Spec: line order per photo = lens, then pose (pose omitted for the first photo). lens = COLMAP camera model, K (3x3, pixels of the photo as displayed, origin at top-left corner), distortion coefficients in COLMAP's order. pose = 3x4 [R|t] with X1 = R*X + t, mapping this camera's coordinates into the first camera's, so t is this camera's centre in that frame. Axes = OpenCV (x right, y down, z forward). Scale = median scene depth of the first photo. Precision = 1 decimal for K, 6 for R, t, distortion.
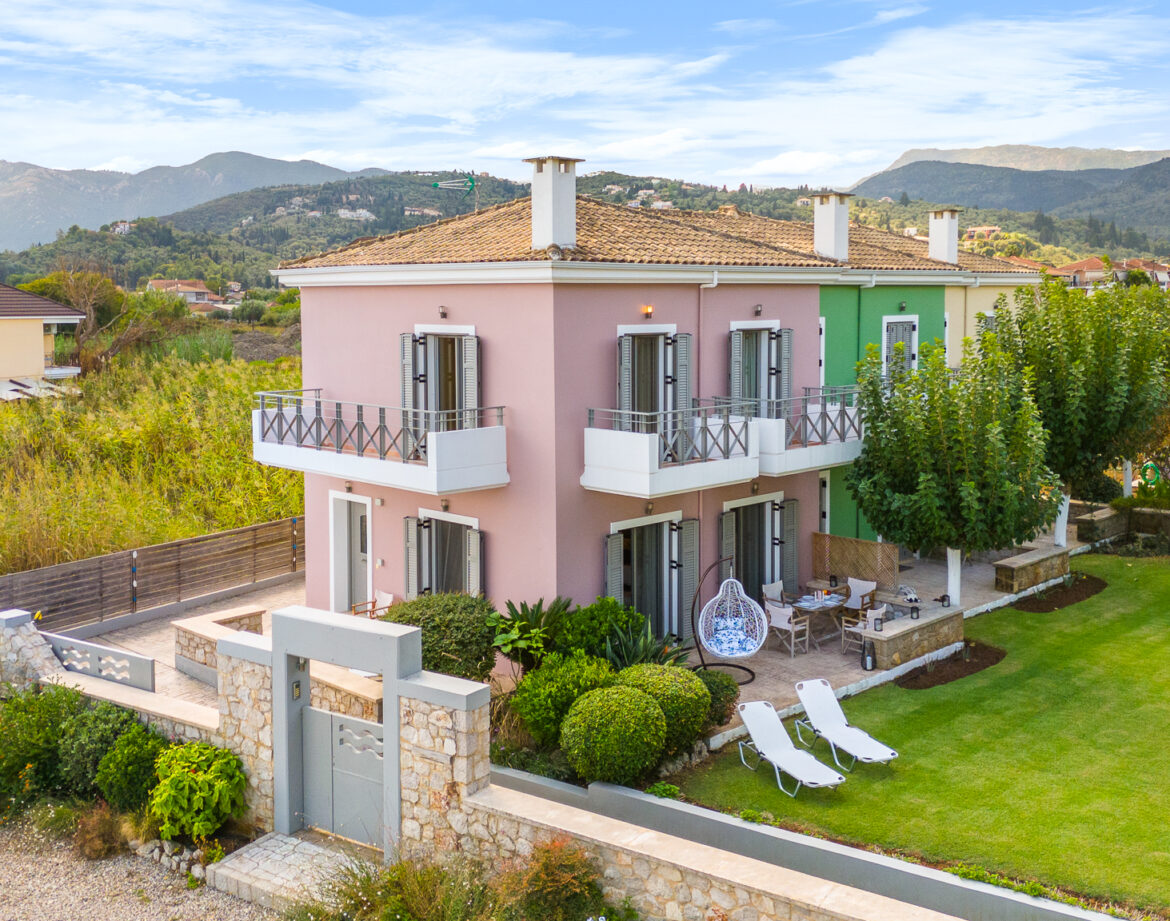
lens RADIAL K [[1238.2, 0, 584.4], [0, 1238.2, 397.1], [0, 0, 1]] dist [0.042516, 0.000000]
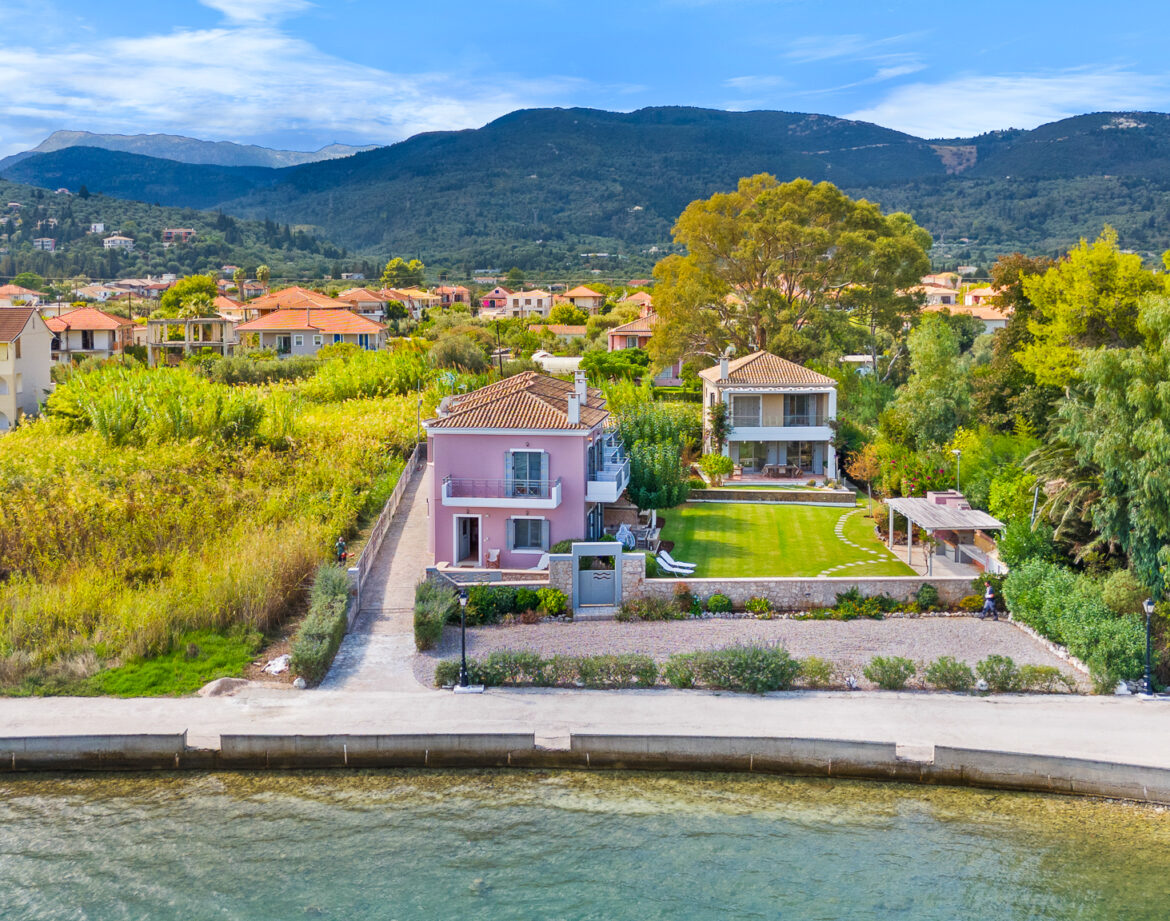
lens RADIAL K [[1238.2, 0, 582.7], [0, 1238.2, 453.6], [0, 0, 1]] dist [0.042516, 0.000000]
pose [[0.796728, -0.079403, 0.599100, -1.594160], [0.046428, 0.996443, 0.070322, -0.224428], [-0.602552, -0.028212, 0.797580, -1.231312]]
